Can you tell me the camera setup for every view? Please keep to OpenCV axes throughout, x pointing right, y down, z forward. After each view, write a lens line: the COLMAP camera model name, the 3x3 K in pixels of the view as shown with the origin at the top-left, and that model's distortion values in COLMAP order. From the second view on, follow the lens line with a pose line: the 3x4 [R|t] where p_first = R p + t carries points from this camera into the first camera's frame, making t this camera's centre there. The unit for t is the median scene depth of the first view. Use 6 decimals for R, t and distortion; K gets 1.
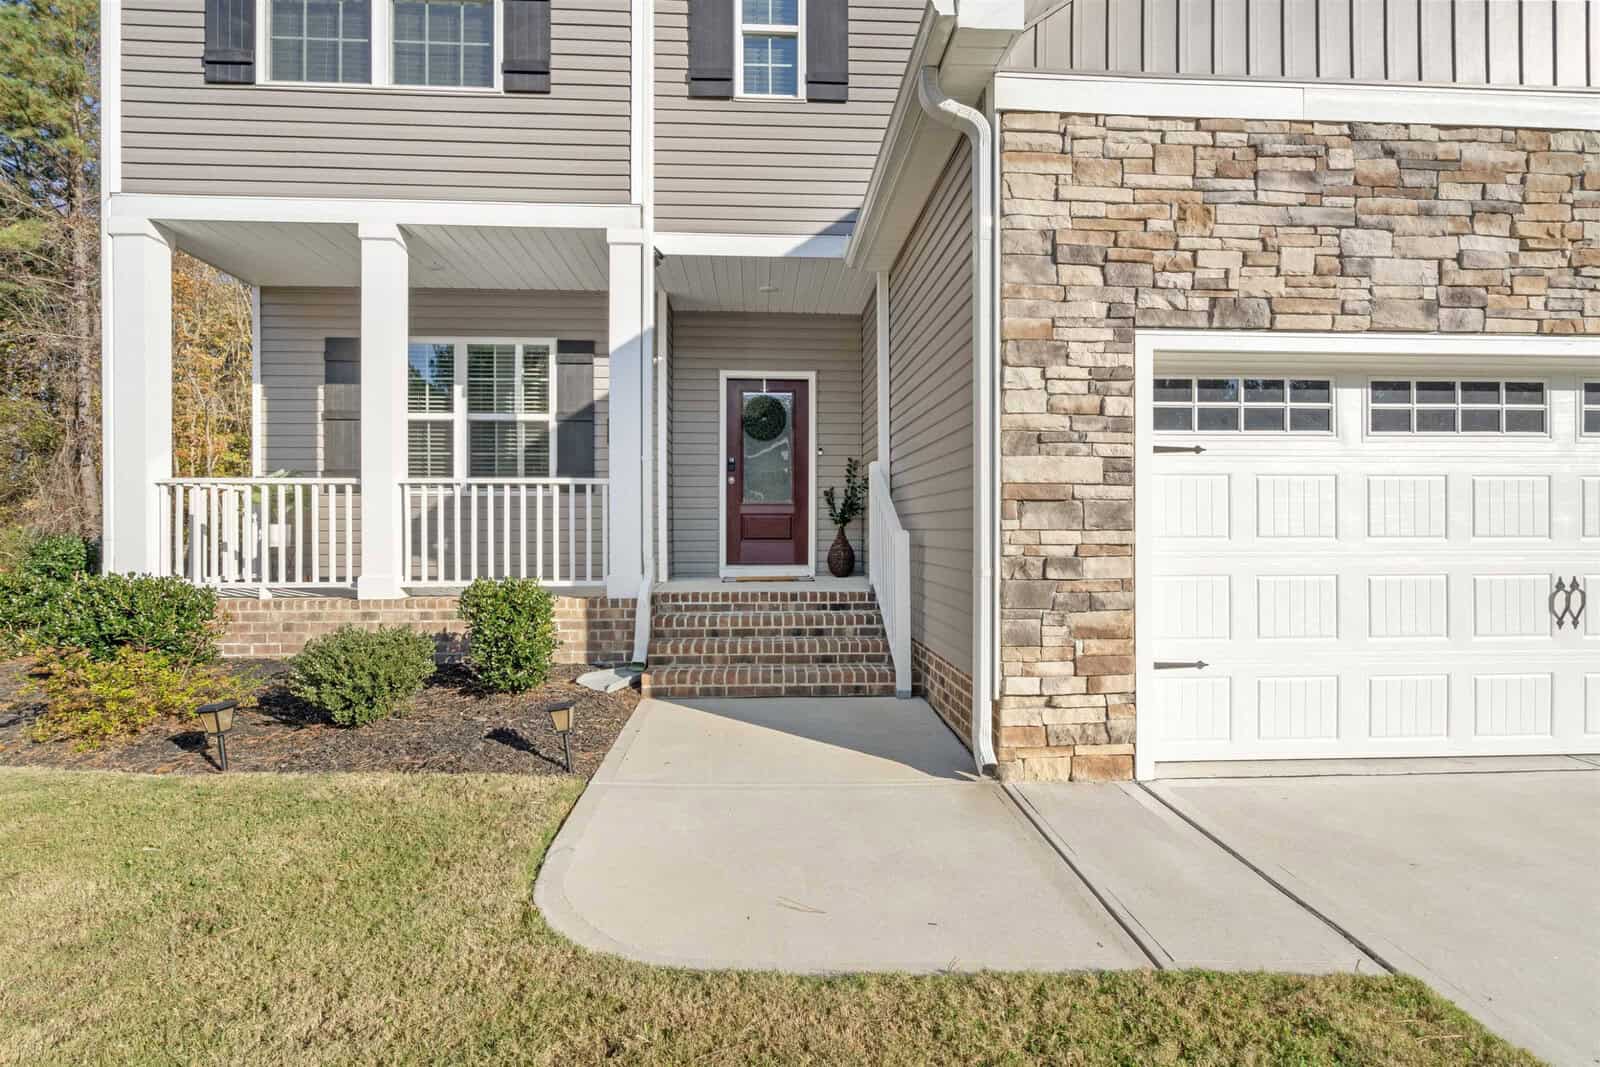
lens RADIAL K [[736.9, 0, 793.6], [0, 736.9, 513.9], [0, 0, 1]] dist [-0.003274, 0.000457]
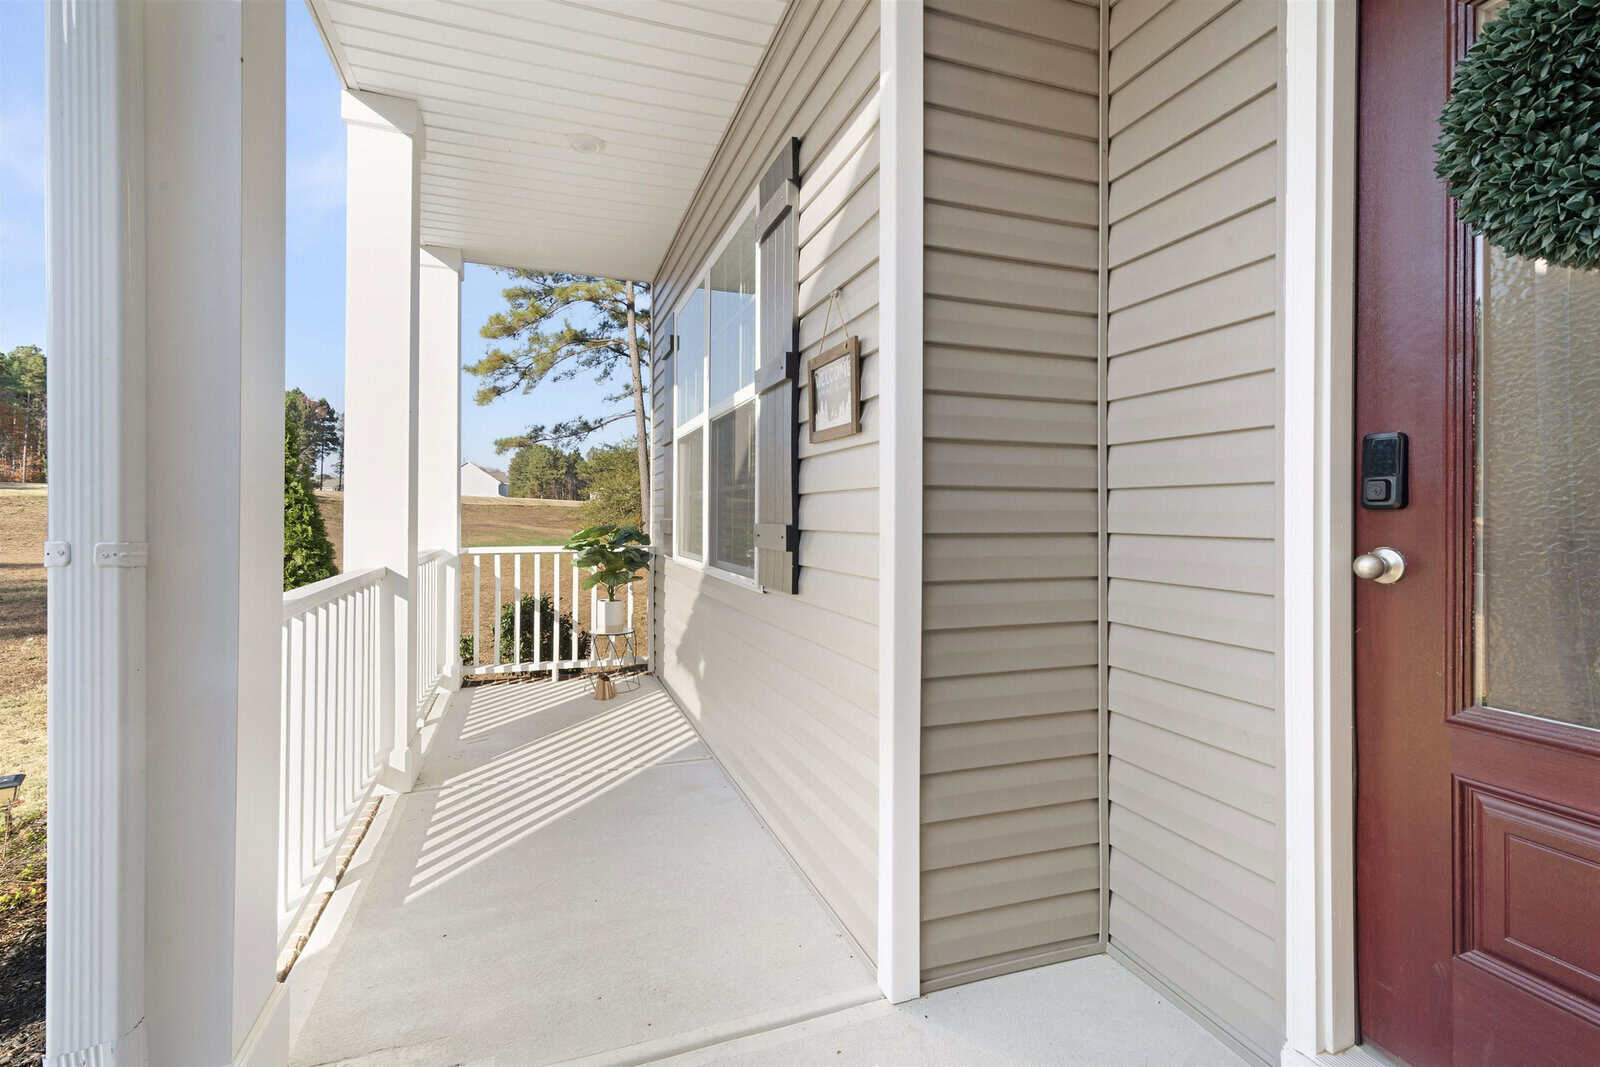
lens RADIAL K [[736.9, 0, 793.6], [0, 736.9, 513.9], [0, 0, 1]] dist [-0.003274, 0.000457]
pose [[0.282248, -0.002543, -0.959338, 0.056682], [0.018401, 0.999827, 0.002764, -0.080743], [0.959165, -0.018433, 0.282245, 1.115545]]
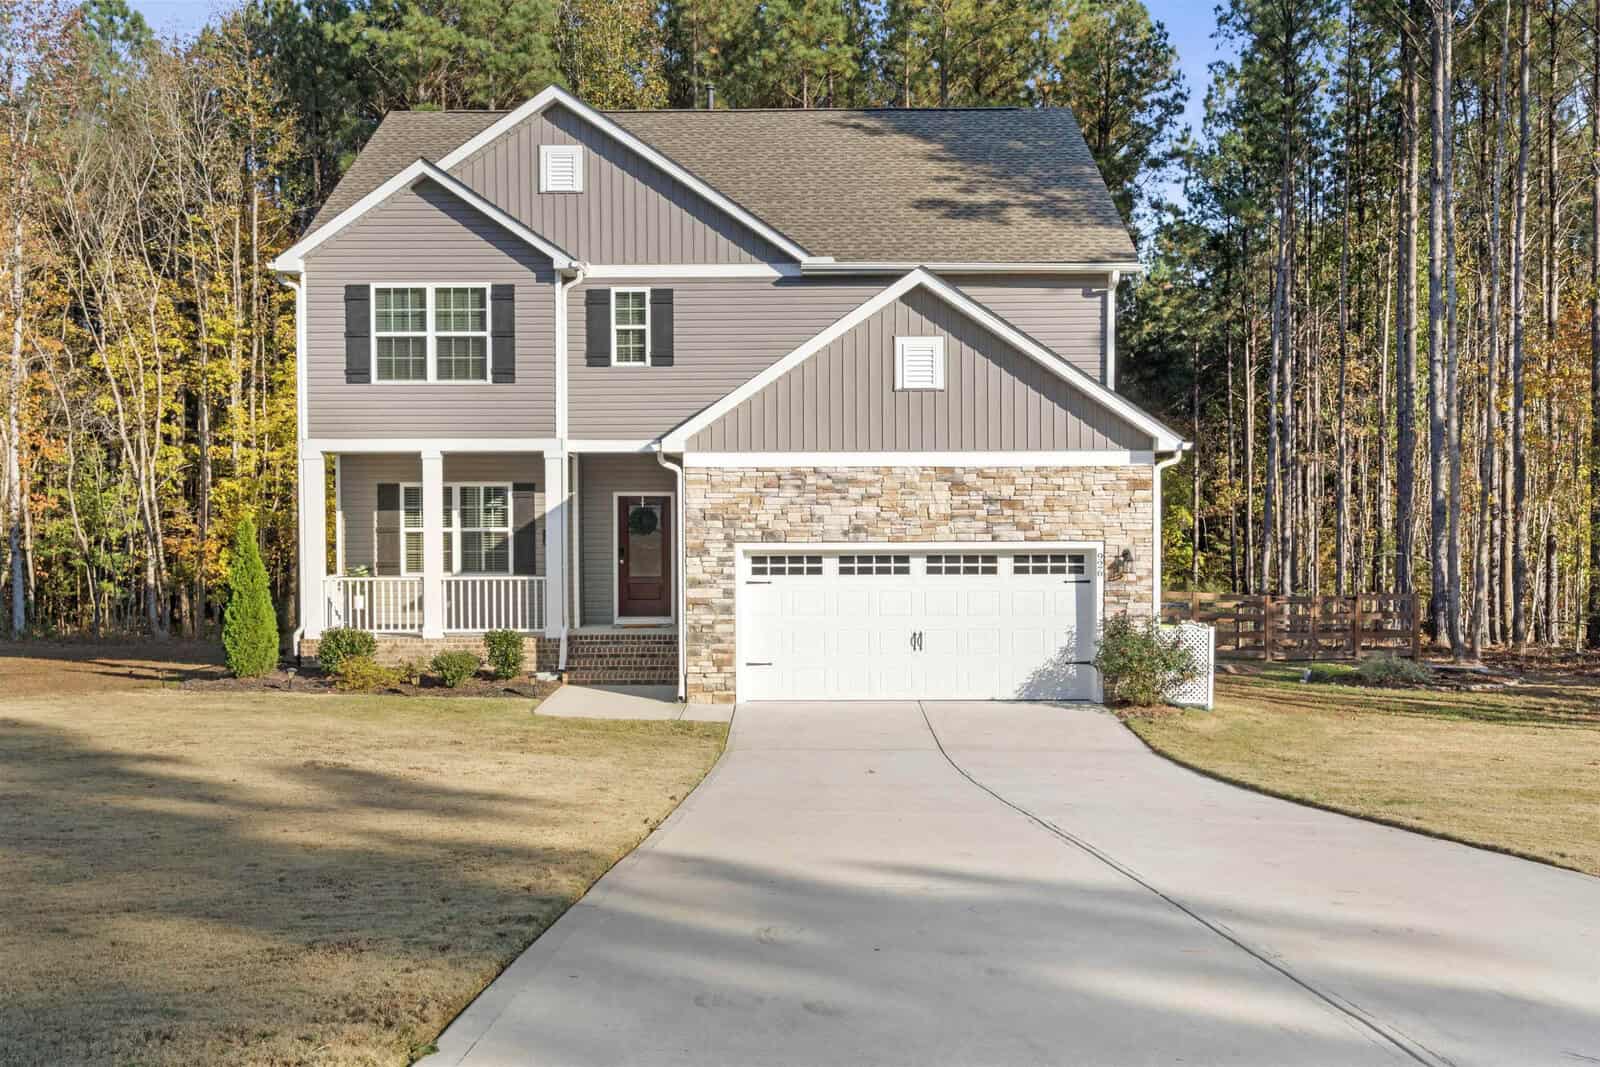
lens RADIAL K [[1429.1, 0, 798.8], [0, 1429.1, 499.6], [0, 0, 1]] dist [-0.002372, 0.000766]
pose [[0.998647, -0.002737, -0.051930, 0.606557], [0.003770, 0.999797, 0.019800, -0.319744], [0.051866, -0.019969, 0.998454, -2.700492]]
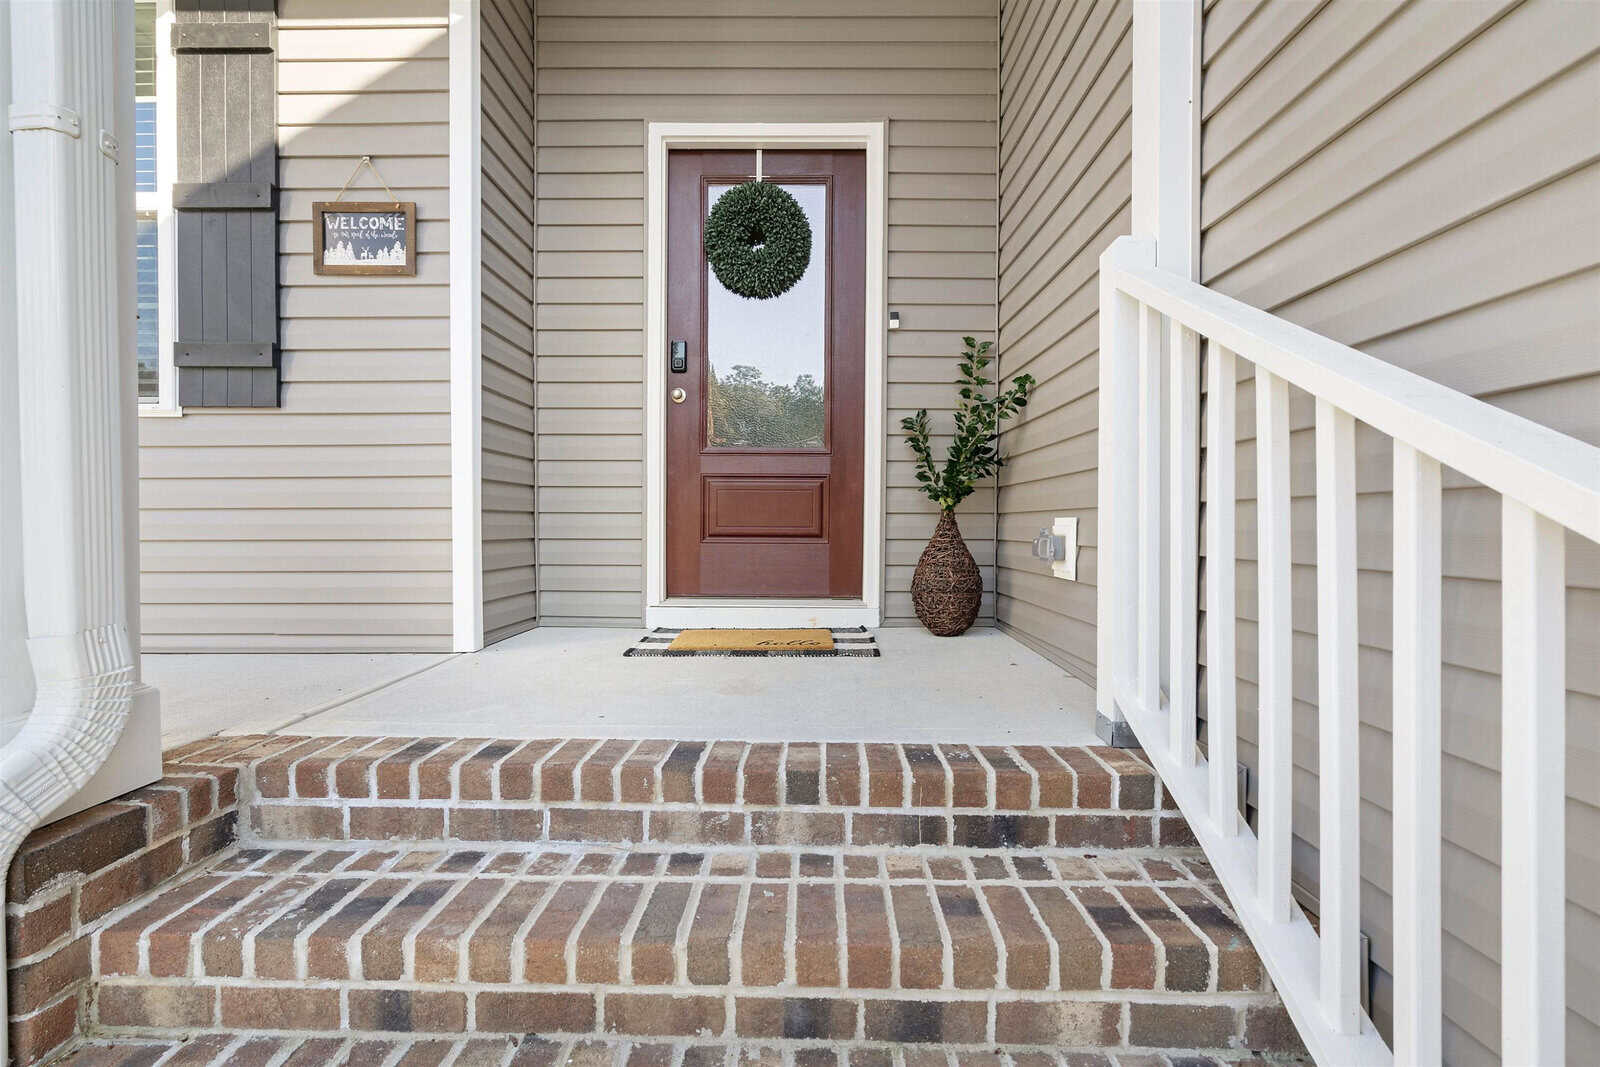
lens RADIAL K [[736.9, 0, 793.6], [0, 736.9, 513.9], [0, 0, 1]] dist [-0.003274, 0.000457]
pose [[0.997405, 0.005438, -0.071784, 0.014577], [-0.004902, 0.999959, 0.007648, 0.025228], [0.071823, -0.007276, 0.997391, 0.806540]]
